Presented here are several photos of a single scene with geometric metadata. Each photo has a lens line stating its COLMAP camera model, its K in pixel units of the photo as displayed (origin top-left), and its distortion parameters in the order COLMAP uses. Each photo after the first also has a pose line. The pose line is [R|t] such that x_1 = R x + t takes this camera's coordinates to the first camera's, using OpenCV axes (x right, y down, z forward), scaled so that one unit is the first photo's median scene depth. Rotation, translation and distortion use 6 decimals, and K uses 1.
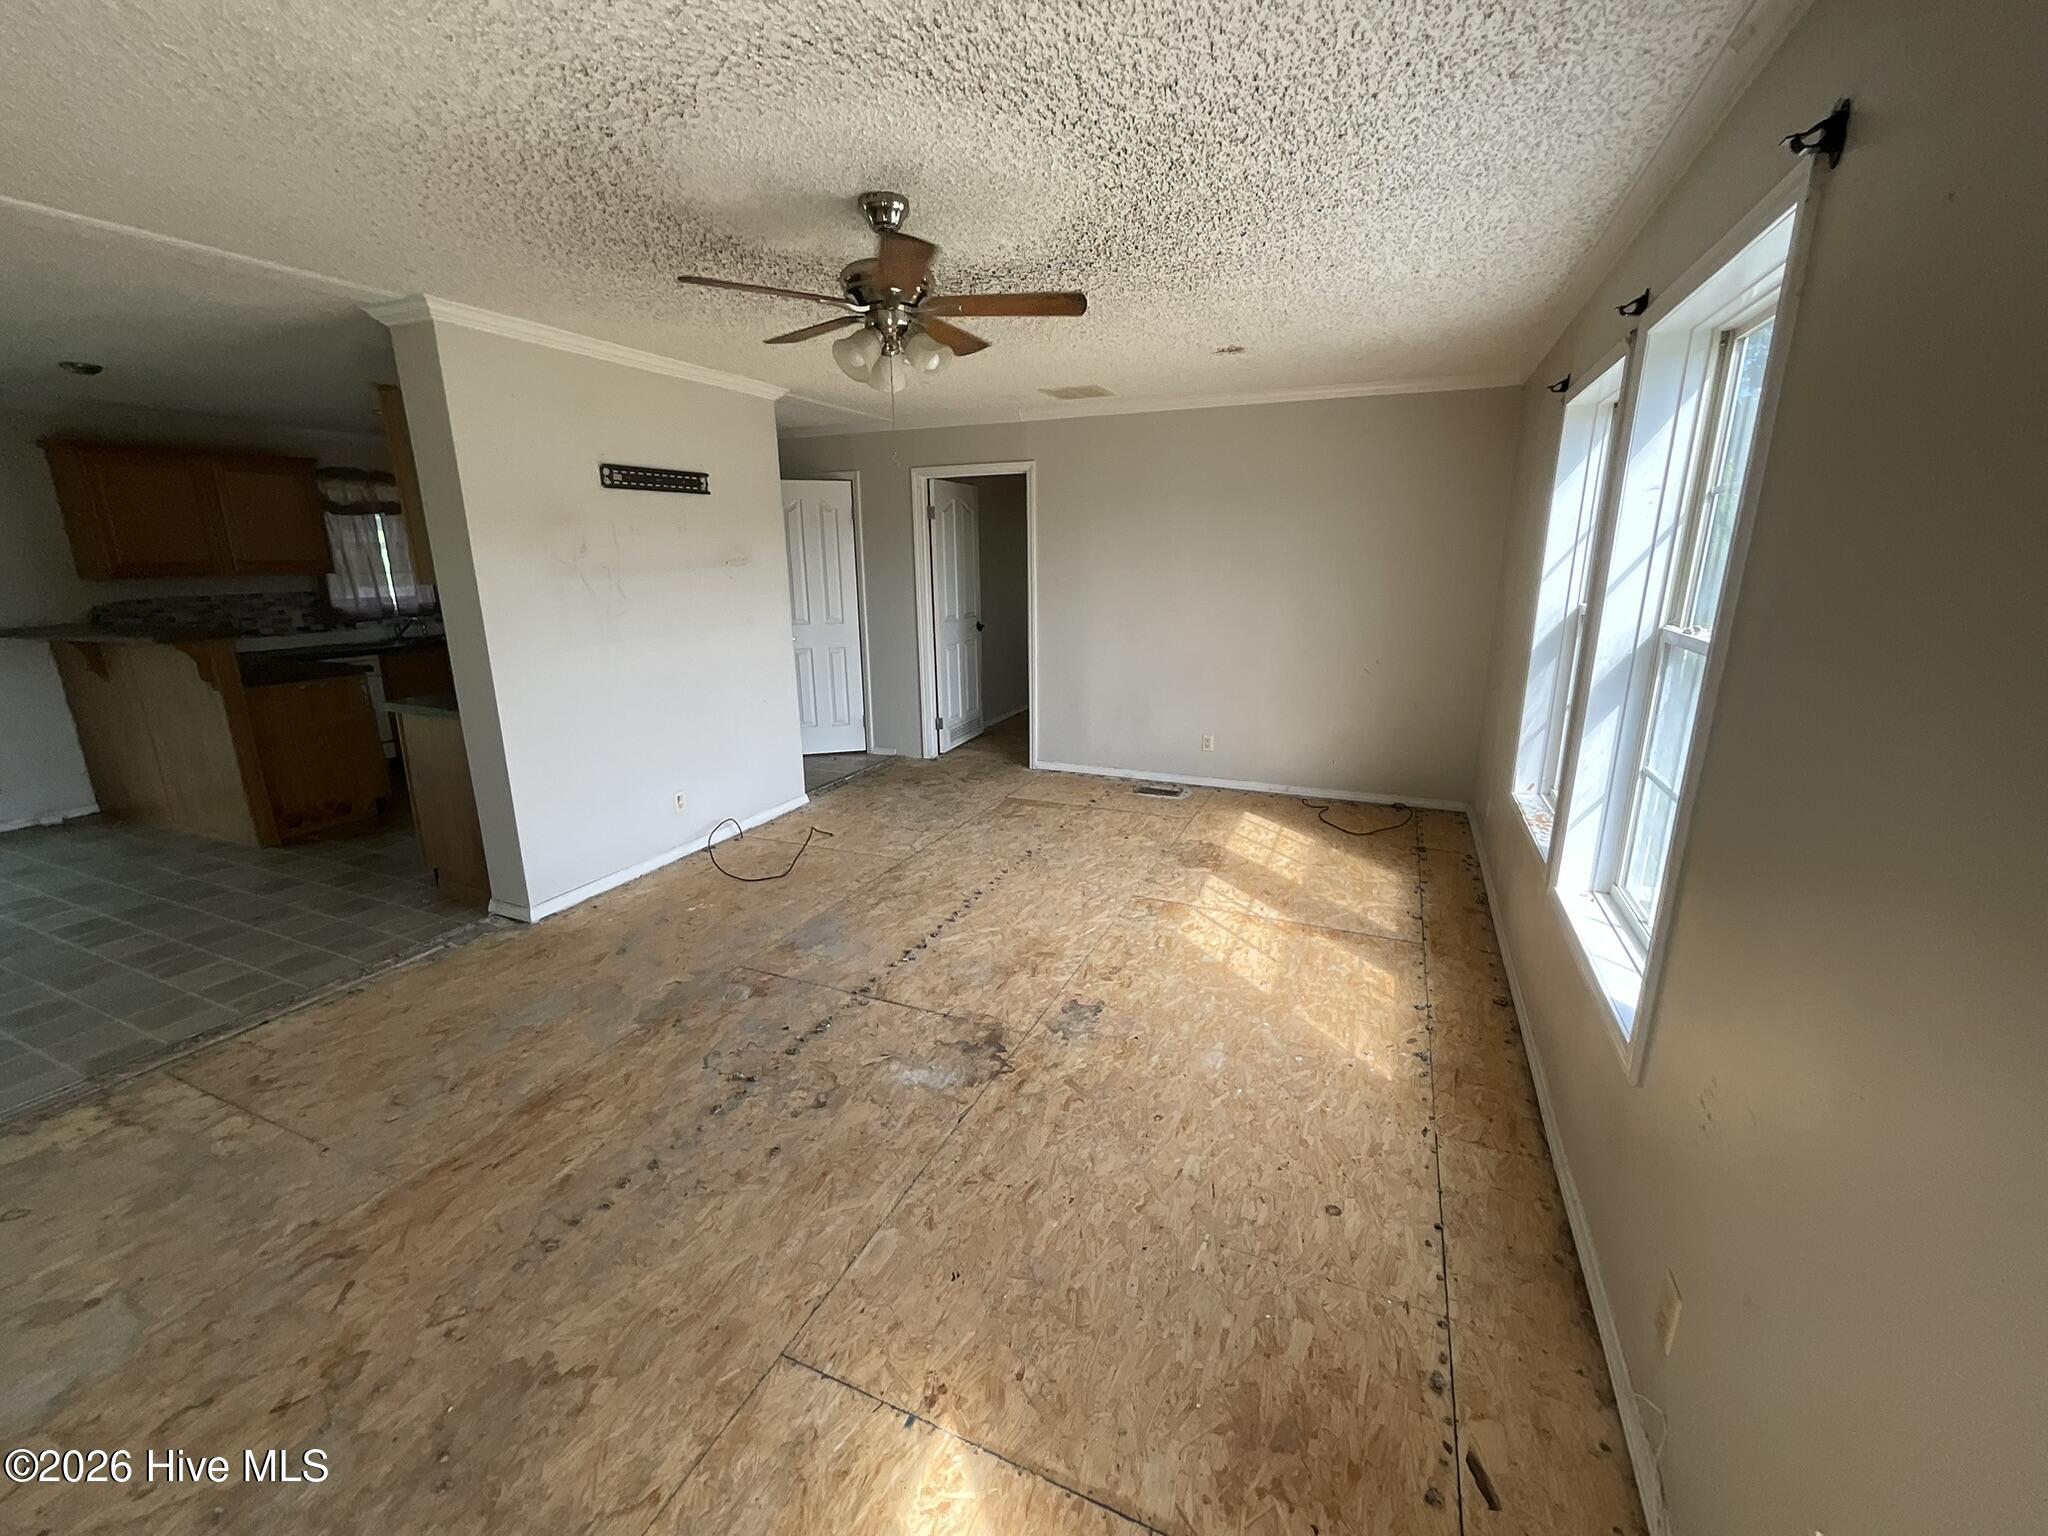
lens RADIAL K [[830.5, 0, 1017.1], [0, 830.5, 771.4], [0, 0, 1]] dist [0.001005, -0.000768]
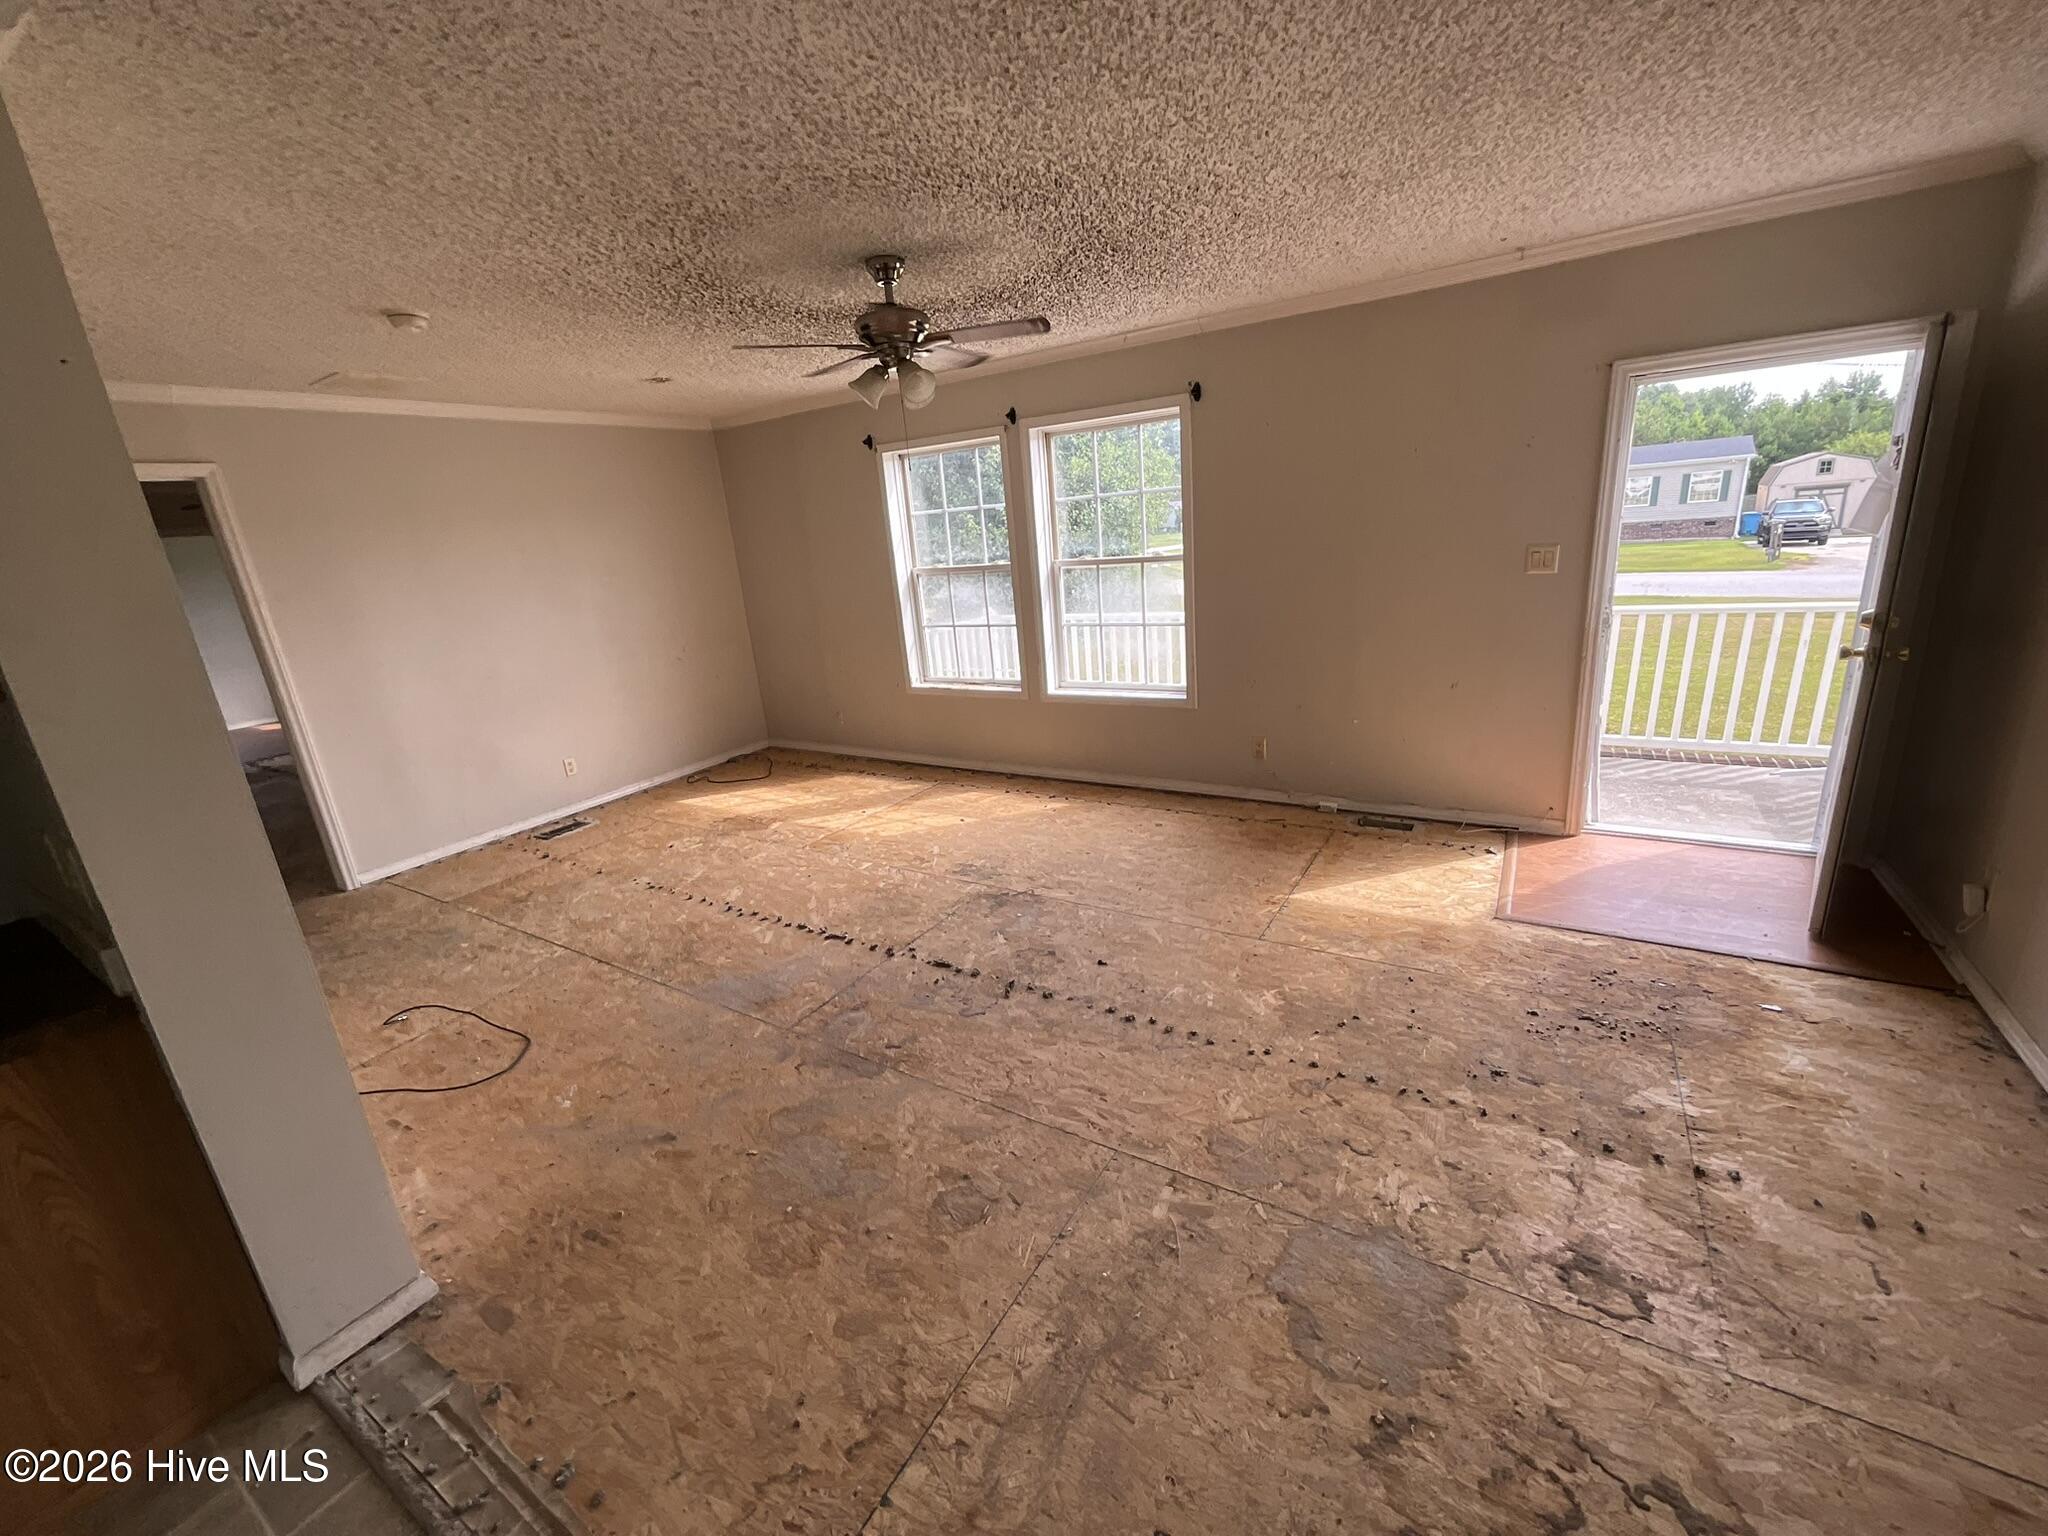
lens RADIAL K [[830.5, 0, 1032.0], [0, 830.5, 772.1], [0, 0, 1]] dist [0.001005, -0.000768]
pose [[0.138609, -0.290313, 0.946840, -0.783043], [0.329498, 0.915120, 0.232352, -0.098380], [-0.933927, 0.279775, 0.222502, 0.366673]]
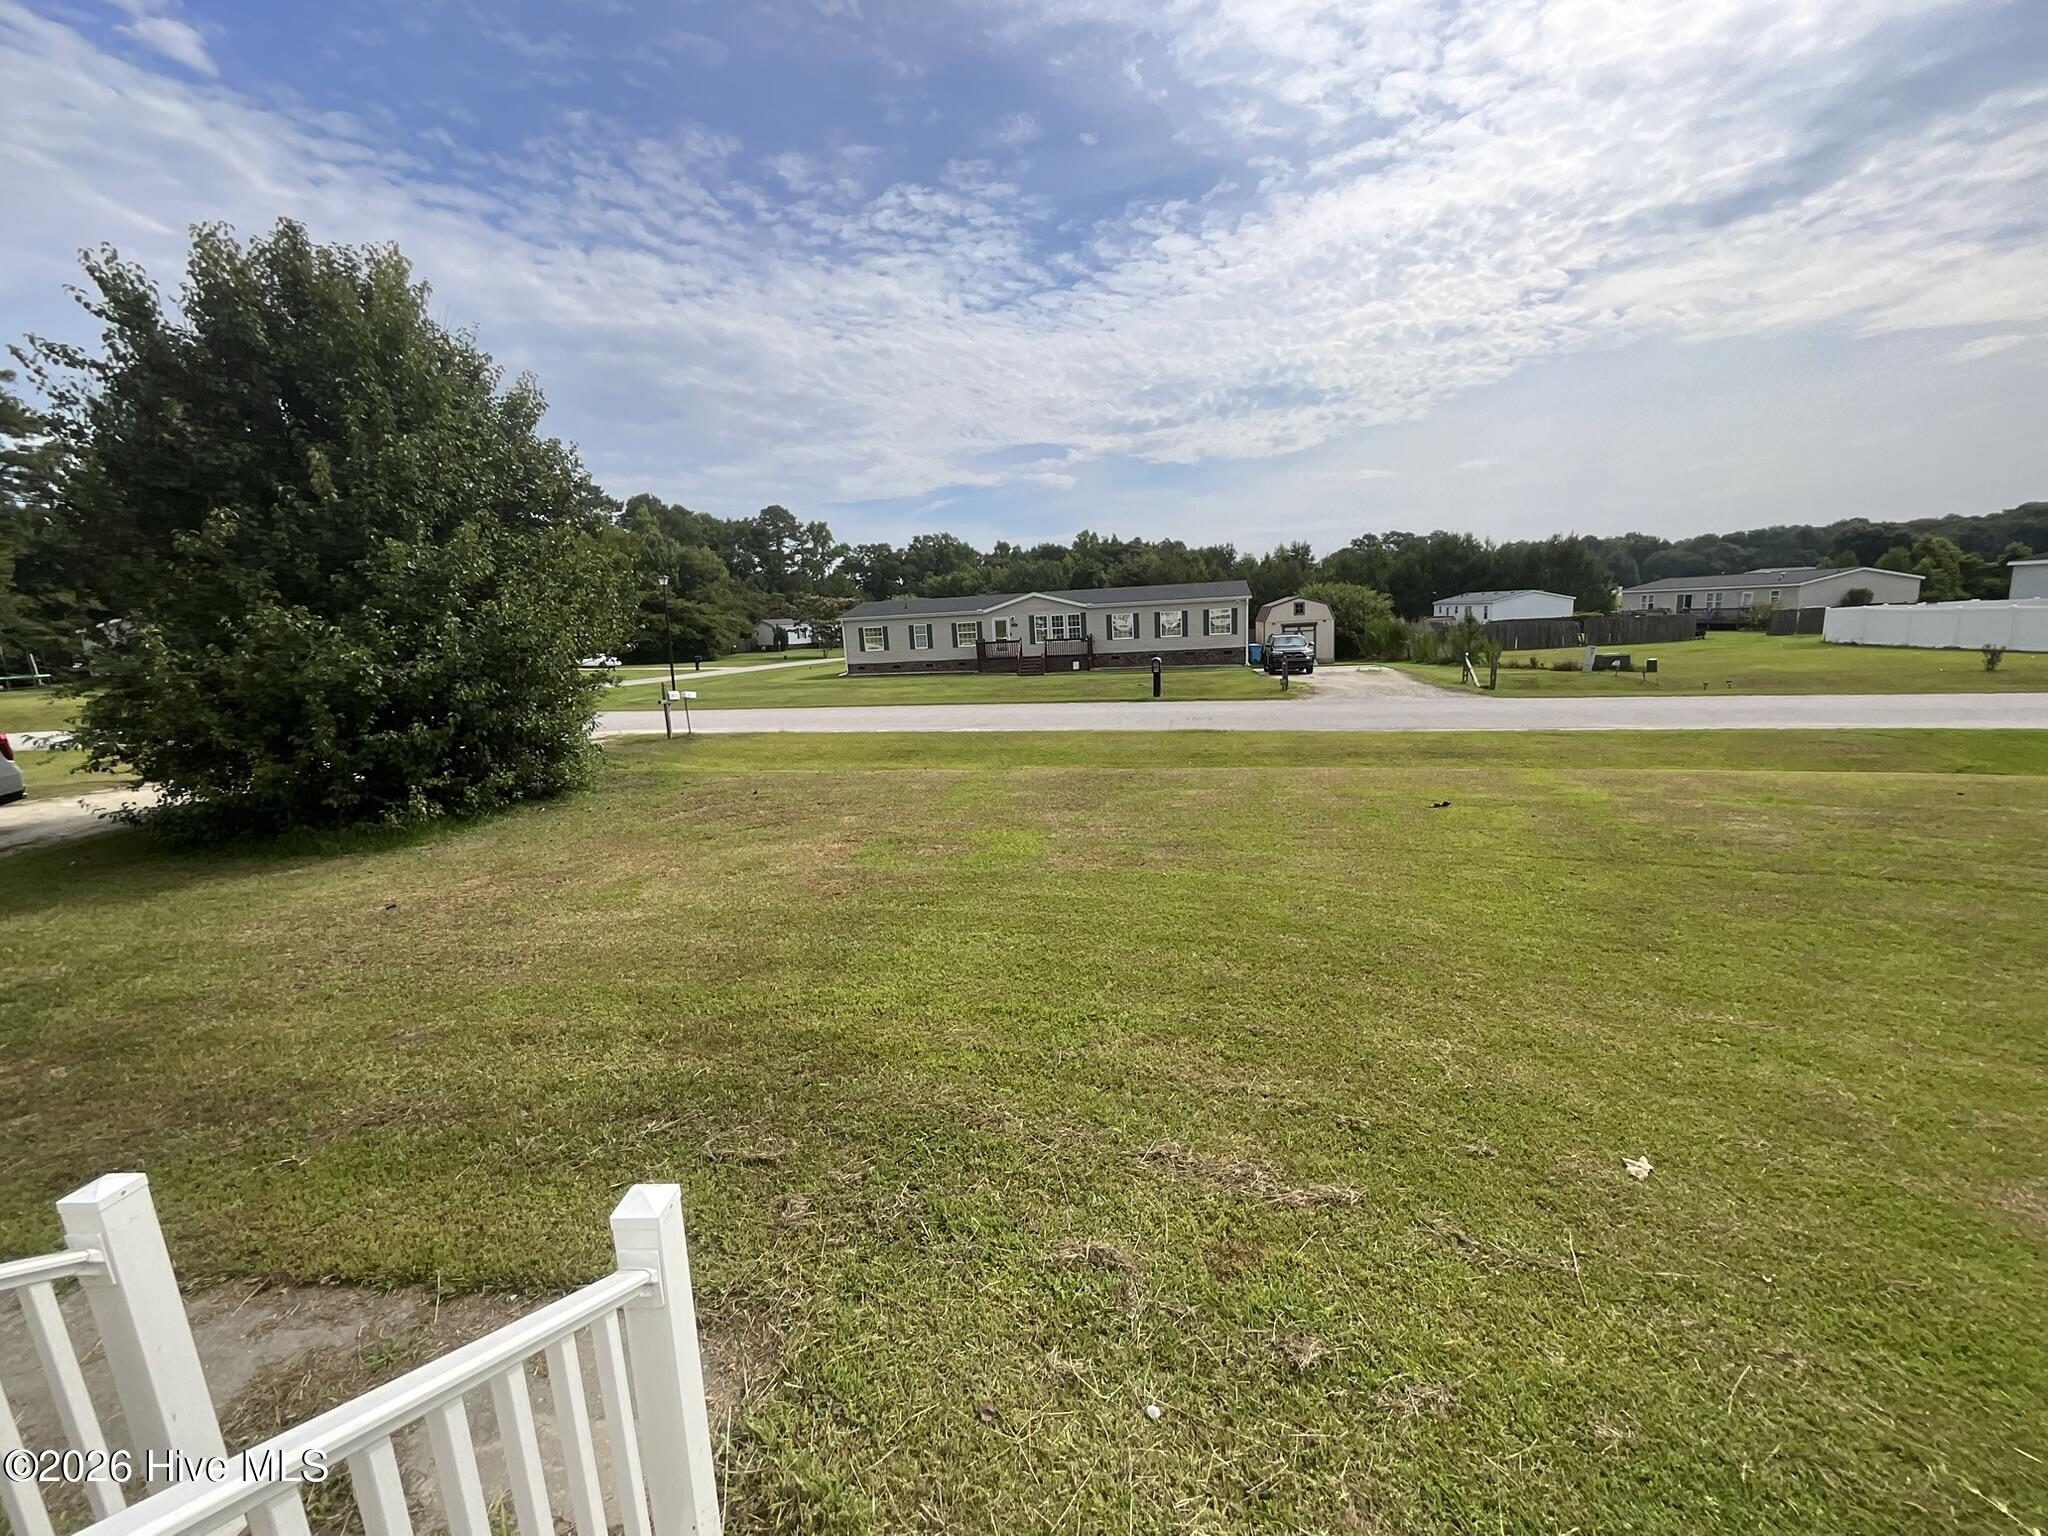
lens RADIAL K [[830.5, 0, 1019.6], [0, 830.5, 770.5], [0, 0, 1]] dist [0.001005, -0.000768]
pose [[-0.287710, -0.157194, 0.944729, -0.457564], [0.294326, 0.924188, 0.243411, -0.059681], [-0.911370, 0.348090, -0.219632, 0.222900]]
